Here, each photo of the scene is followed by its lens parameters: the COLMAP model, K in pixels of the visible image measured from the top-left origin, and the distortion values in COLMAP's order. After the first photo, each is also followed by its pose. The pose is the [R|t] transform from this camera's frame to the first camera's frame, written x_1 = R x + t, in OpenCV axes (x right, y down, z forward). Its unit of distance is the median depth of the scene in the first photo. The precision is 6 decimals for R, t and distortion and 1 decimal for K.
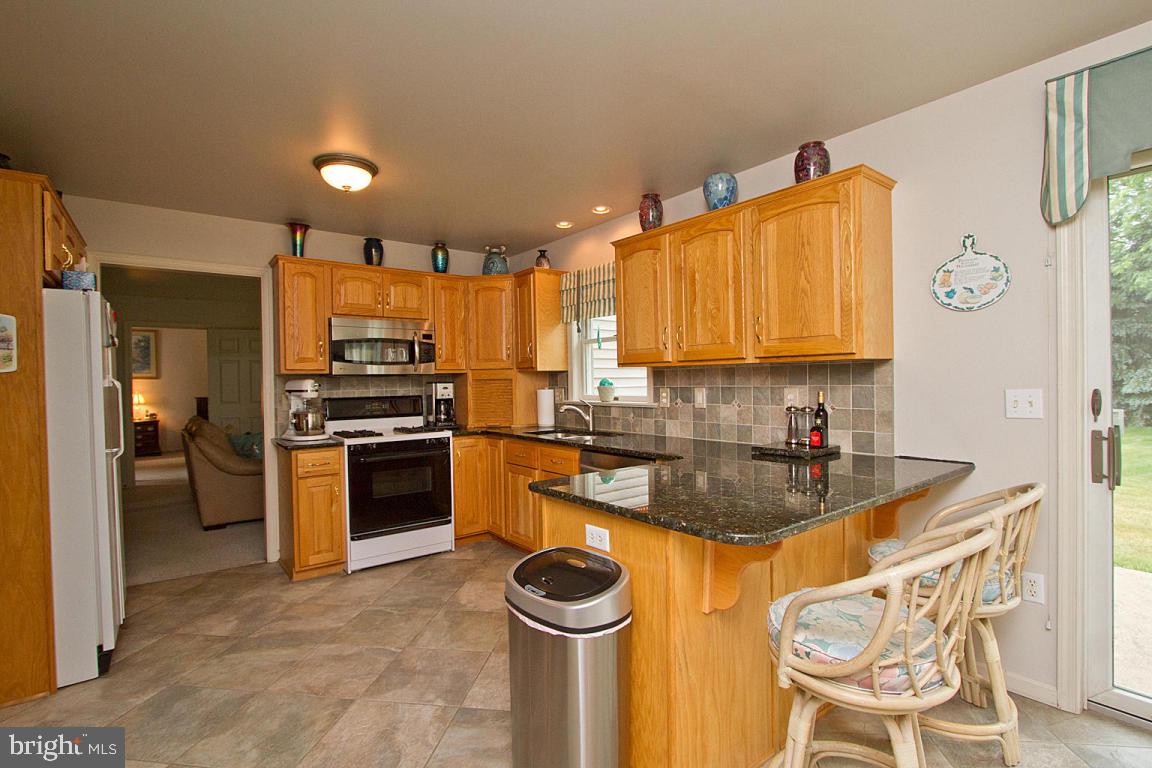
lens RADIAL K [[548.4, 0, 579.3], [0, 548.4, 388.5], [0, 0, 1]] dist [-0.015765, 0.000816]
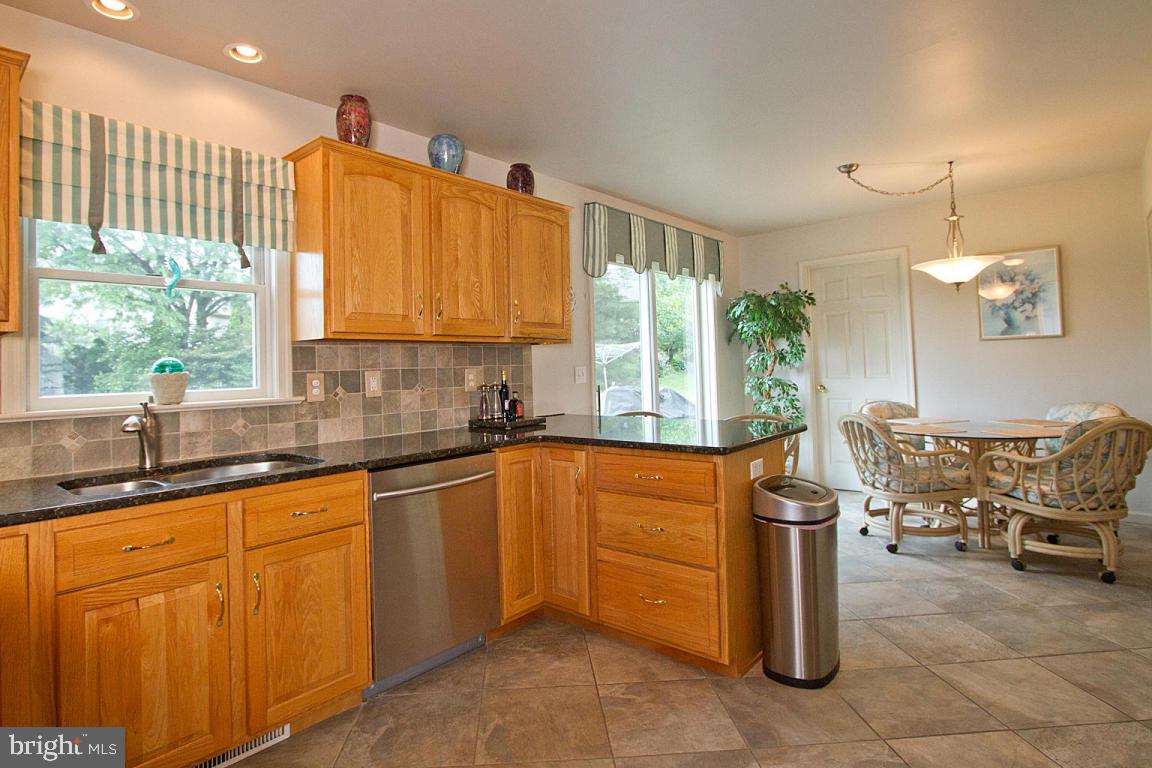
lens RADIAL K [[595.8, 0, 545.0], [0, 595.8, 355.7], [0, 0, 1]] dist [-0.019706, -0.000156]
pose [[-0.174055, 0.039587, 0.983940, -0.571476], [0.045328, 0.998455, -0.032152, 0.013282], [-0.983692, 0.039003, -0.175580, 0.789232]]
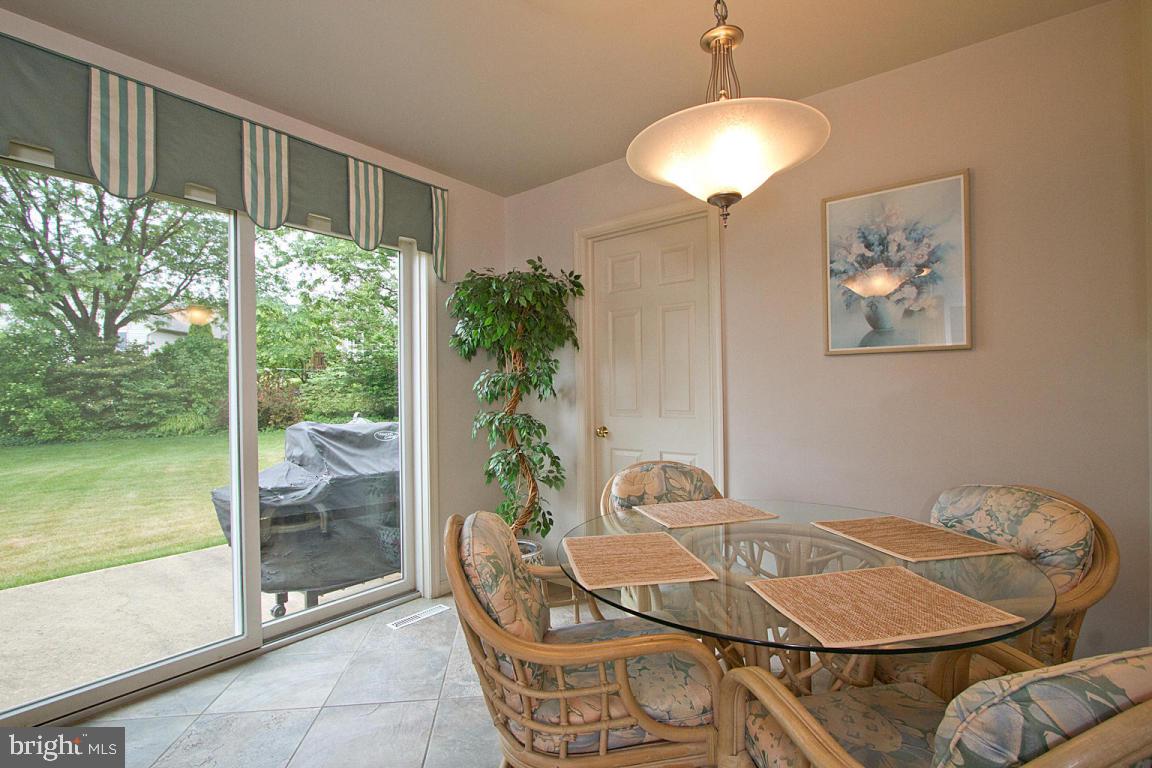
lens RADIAL K [[532.4, 0, 574.1], [0, 532.4, 395.2], [0, 0, 1]] dist [-0.014900, 0.000102]
pose [[-0.249035, 0.007171, 0.968468, -0.510071], [0.027509, 0.999621, -0.000328, 0.014070], [-0.968104, 0.026560, -0.249138, 0.711474]]
